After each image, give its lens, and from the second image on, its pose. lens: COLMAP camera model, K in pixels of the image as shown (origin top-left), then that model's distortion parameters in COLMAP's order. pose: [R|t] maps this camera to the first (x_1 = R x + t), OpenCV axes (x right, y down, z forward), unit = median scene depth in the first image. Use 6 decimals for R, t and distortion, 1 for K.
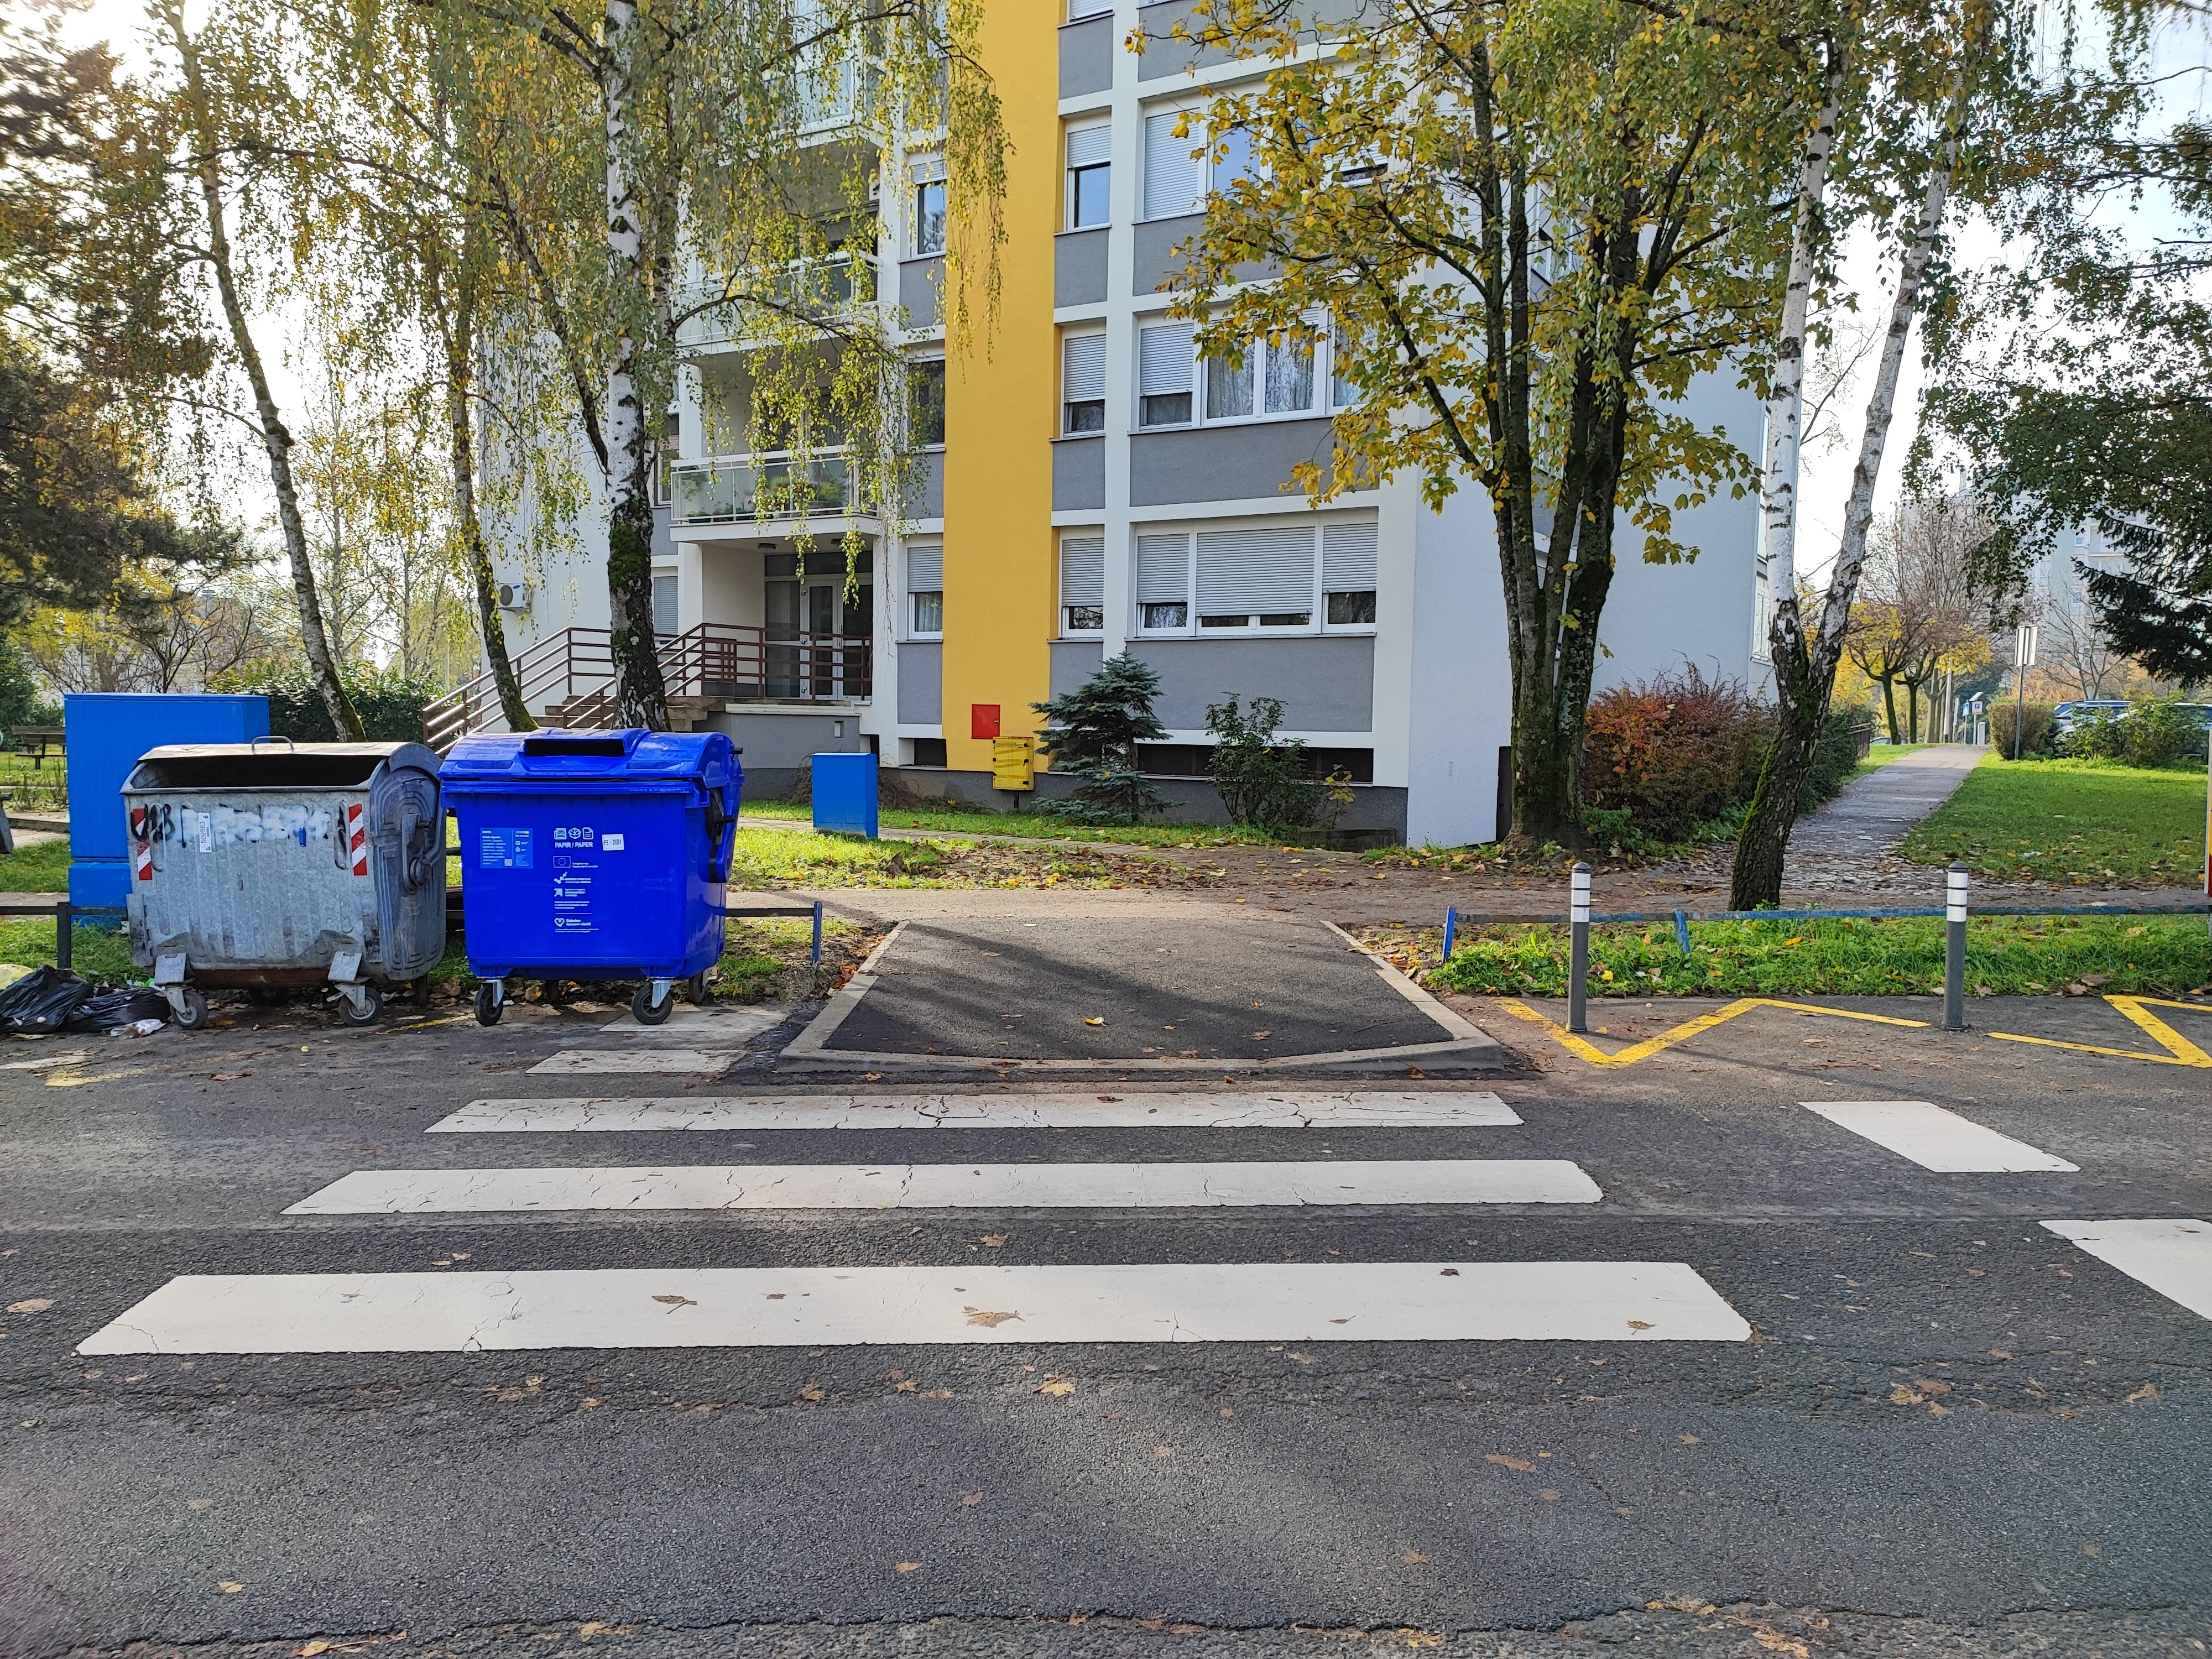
lens RADIAL K [[1563.1, 0, 1106.0], [0, 1563.1, 829.5], [0, 0, 1]] dist [0.039080, -0.036232]
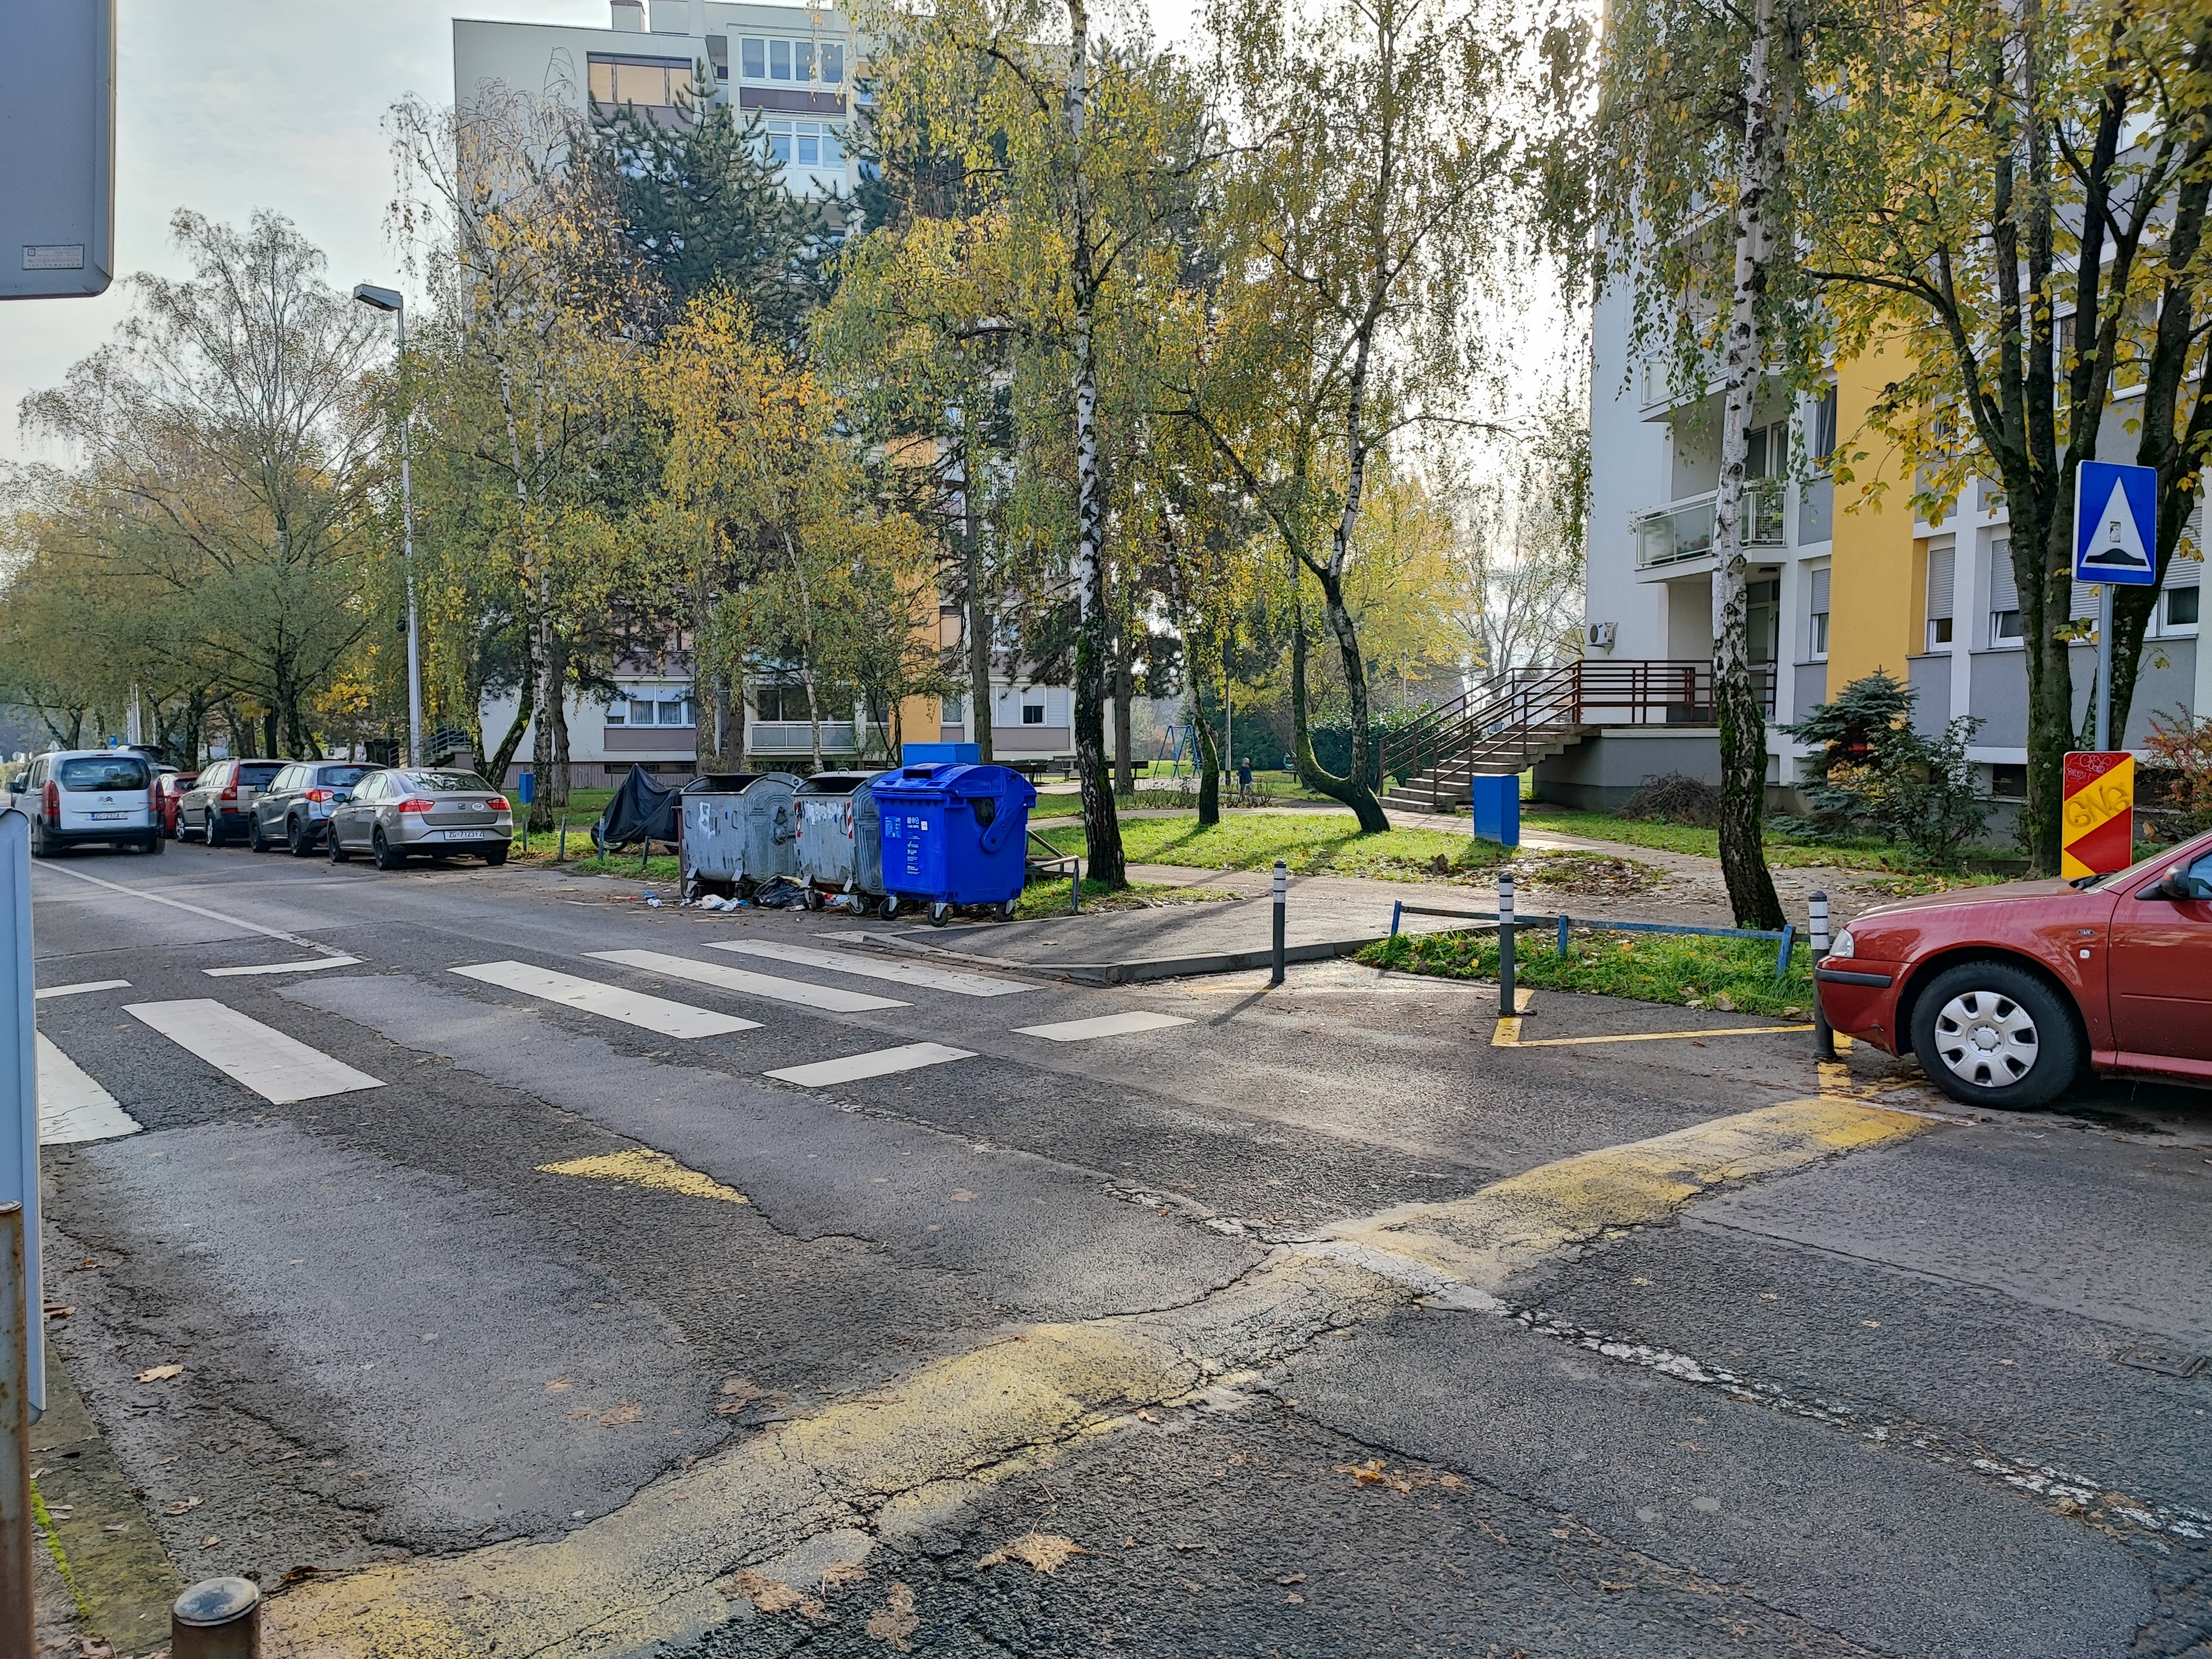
lens RADIAL K [[1563.1, 0, 1106.0], [0, 1563.1, 829.5], [0, 0, 1]] dist [0.039080, -0.036232]
pose [[0.624030, 0.033866, -0.780666, 1.242324], [-0.040575, 0.999117, 0.010909, -0.015602], [0.780346, 0.024869, 0.624853, 0.022676]]
